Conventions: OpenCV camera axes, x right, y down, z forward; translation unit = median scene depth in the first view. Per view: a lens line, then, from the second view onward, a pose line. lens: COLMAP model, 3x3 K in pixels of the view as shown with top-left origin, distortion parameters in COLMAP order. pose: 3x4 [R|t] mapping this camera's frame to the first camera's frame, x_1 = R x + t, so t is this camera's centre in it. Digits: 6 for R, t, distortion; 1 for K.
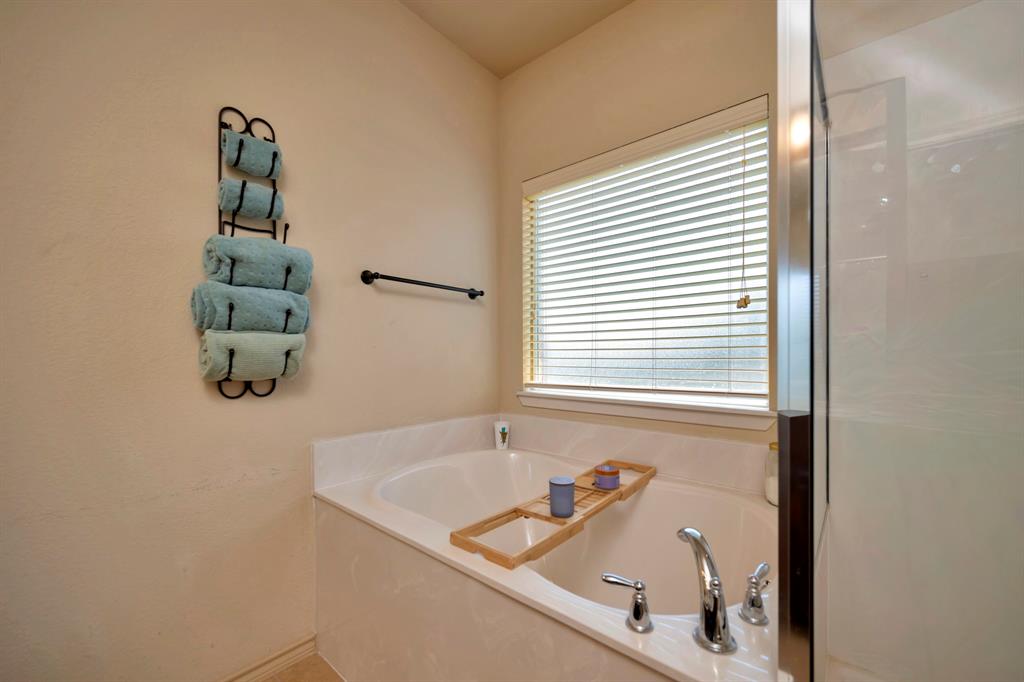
lens RADIAL K [[408.1, 0, 507.6], [0, 408.1, 339.9], [0, 0, 1]] dist [-0.002489, -0.000147]
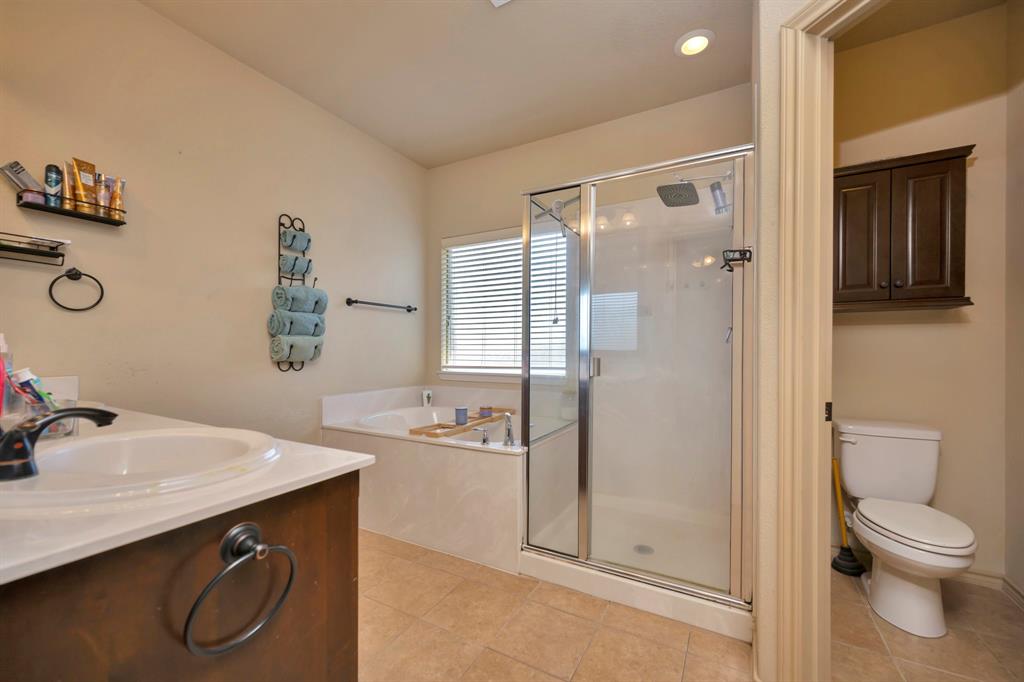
lens RADIAL K [[408.1, 0, 507.6], [0, 408.1, 339.9], [0, 0, 1]] dist [-0.002489, -0.000147]
pose [[0.978090, 0.004160, 0.208140, -0.054314], [-0.007710, 0.999838, 0.016250, -0.028809], [-0.208039, -0.017499, 0.977964, -0.816648]]
